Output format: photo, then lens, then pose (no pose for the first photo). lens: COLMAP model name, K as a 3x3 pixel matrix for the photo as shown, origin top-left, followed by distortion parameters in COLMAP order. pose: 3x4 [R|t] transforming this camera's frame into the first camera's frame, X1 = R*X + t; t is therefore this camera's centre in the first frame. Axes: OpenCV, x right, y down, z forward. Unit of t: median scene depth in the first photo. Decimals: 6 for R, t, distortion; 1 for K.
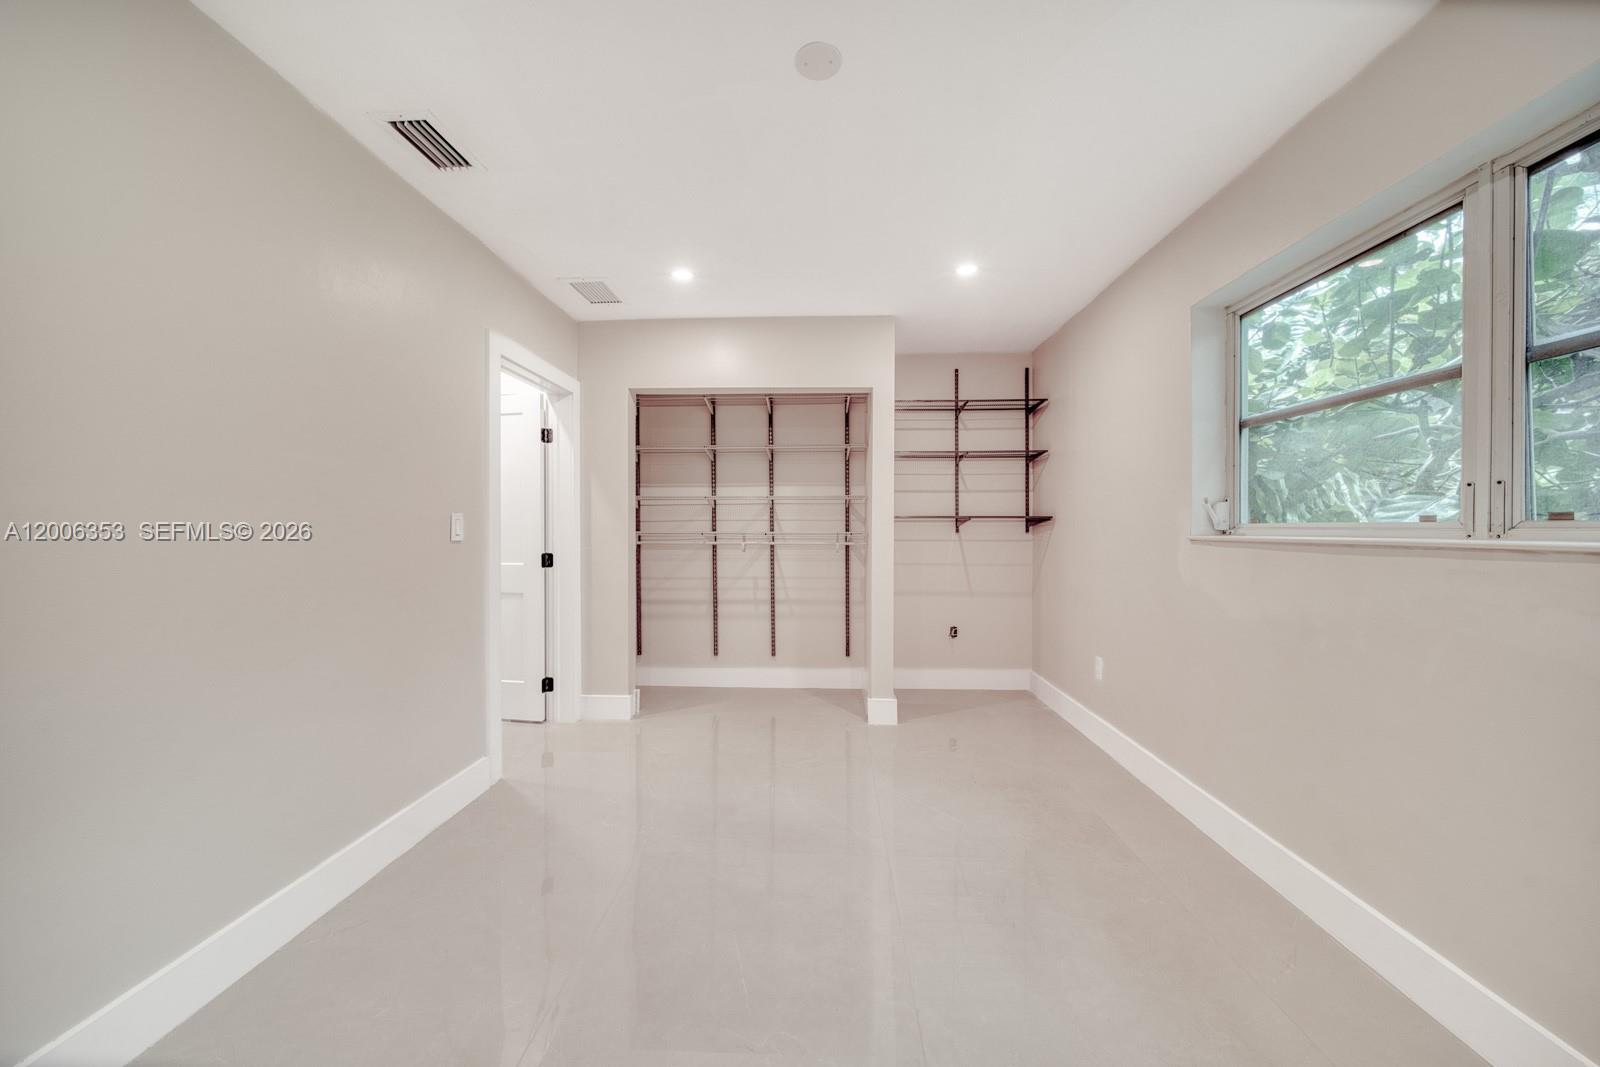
lens RADIAL K [[574.0, 0, 801.8], [0, 574.0, 529.5], [0, 0, 1]] dist [0.003589, 0.000083]
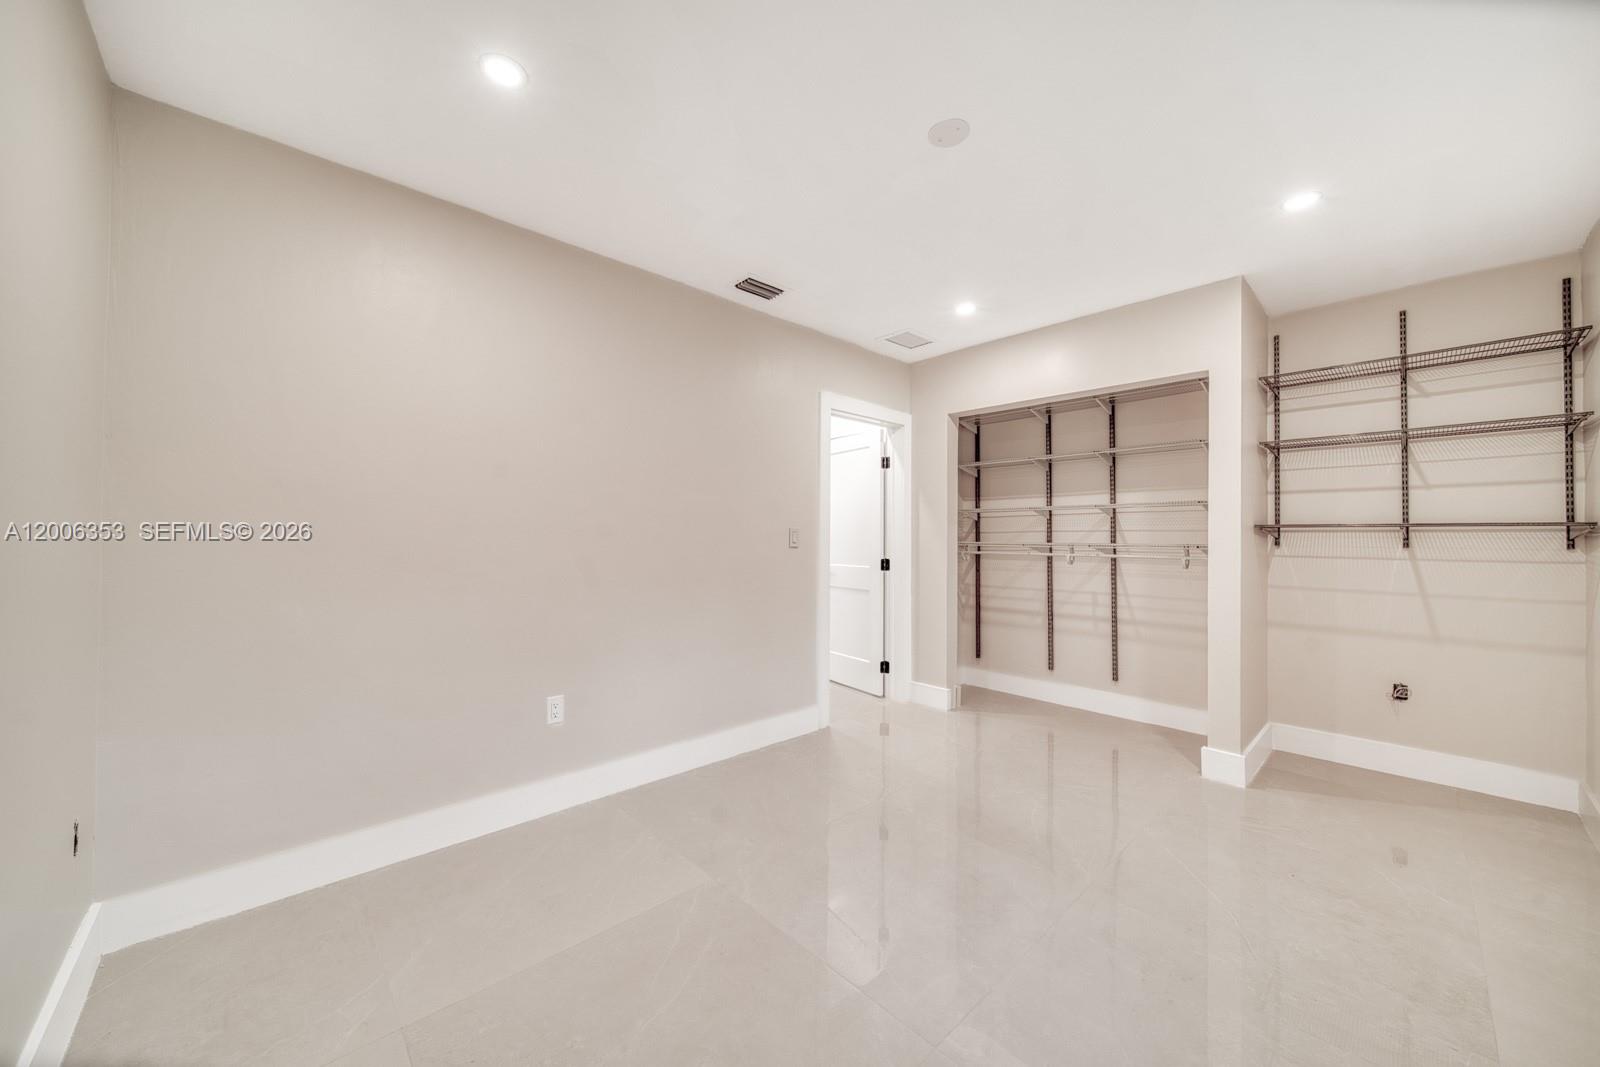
lens RADIAL K [[574.0, 0, 784.8], [0, 574.0, 529.2], [0, 0, 1]] dist [0.003589, 0.000083]
pose [[0.707050, -0.006710, -0.707132, 0.237962], [-0.006586, 0.999849, -0.016074, -0.000743], [0.707133, 0.016022, 0.706899, -0.012937]]
